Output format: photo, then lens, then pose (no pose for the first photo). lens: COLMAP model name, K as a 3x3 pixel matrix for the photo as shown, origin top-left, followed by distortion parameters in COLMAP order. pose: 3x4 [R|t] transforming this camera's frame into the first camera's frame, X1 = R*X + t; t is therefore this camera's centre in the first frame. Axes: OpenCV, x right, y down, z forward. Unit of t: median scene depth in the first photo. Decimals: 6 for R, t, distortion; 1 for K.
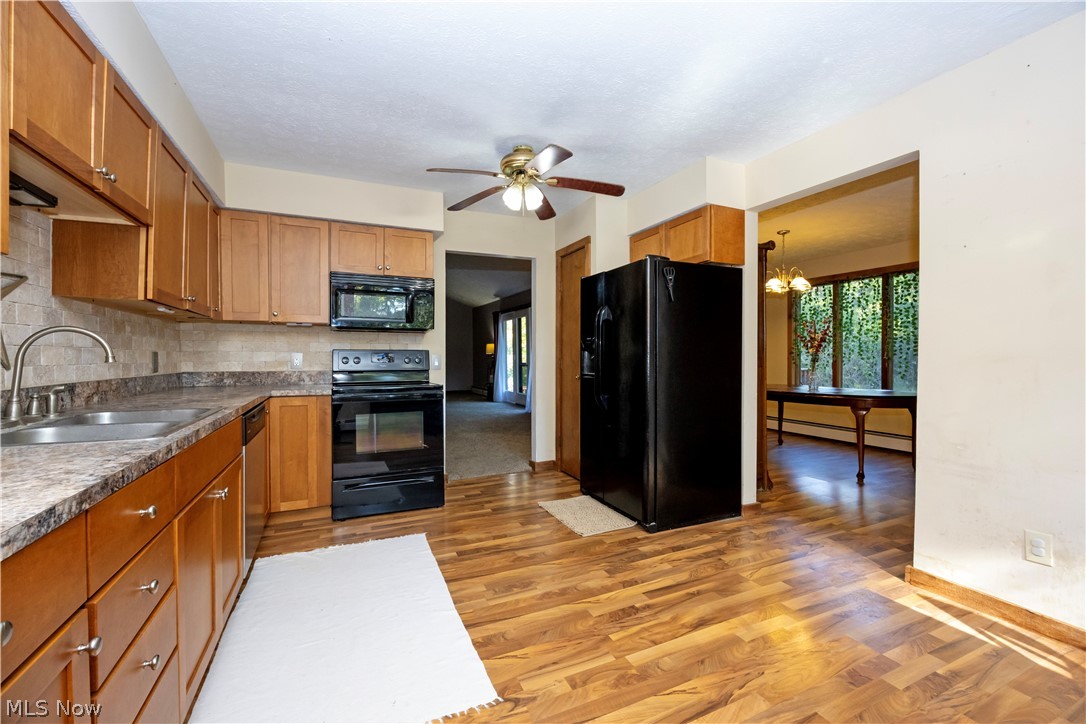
lens RADIAL K [[454.9, 0, 543.0], [0, 454.9, 362.0], [0, 0, 1]] dist [-0.013257, -0.000118]
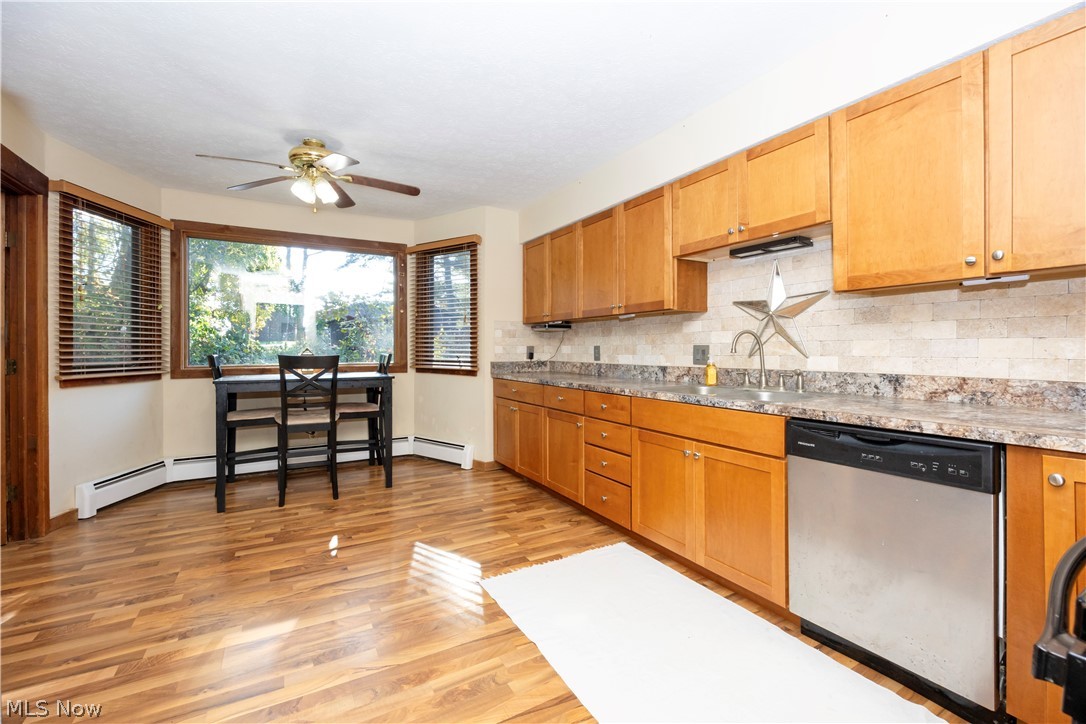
lens RADIAL K [[458.3, 0, 542.7], [0, 458.3, 352.6], [0, 0, 1]] dist [-0.011010, -0.000319]
pose [[-0.995119, 0.003230, -0.098627, -0.091110], [0.001229, 0.999792, 0.020341, -0.018378], [0.098672, 0.020120, -0.994917, 1.395225]]
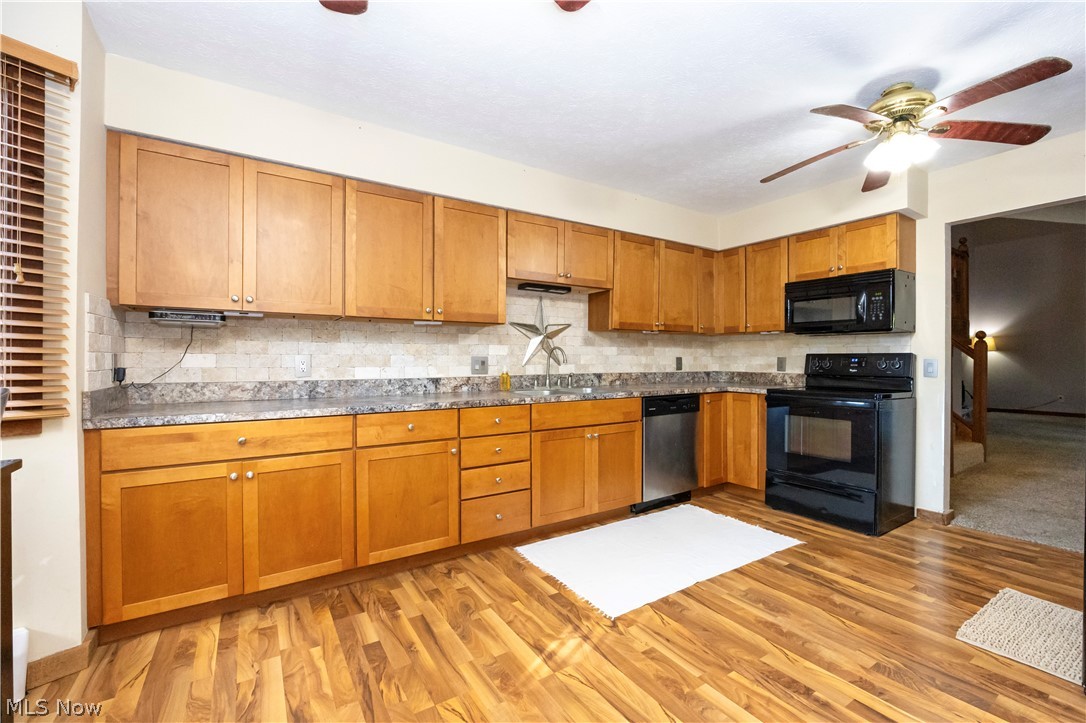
lens RADIAL K [[463.5, 0, 561.0], [0, 463.5, 362.5], [0, 0, 1]] dist [-0.008461, 0.000154]
pose [[0.166725, 0.008505, -0.985967, 0.679667], [-0.013939, 0.999883, 0.006268, -0.008492], [0.985905, 0.012699, 0.166824, 0.342899]]
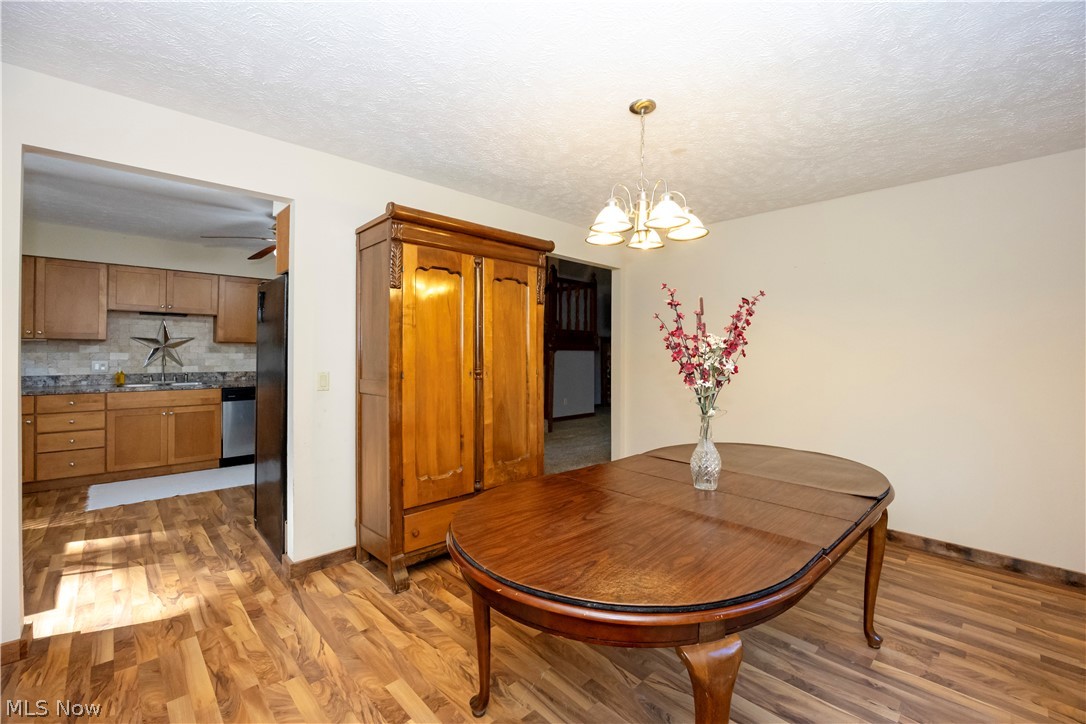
lens RADIAL K [[458.3, 0, 542.7], [0, 458.3, 352.6], [0, 0, 1]] dist [-0.011010, -0.000319]
pose [[0.328107, 0.003439, -0.944634, 1.657512], [-0.022326, 0.999742, -0.004115, -0.076882], [0.944377, 0.022440, 0.328099, 1.385837]]
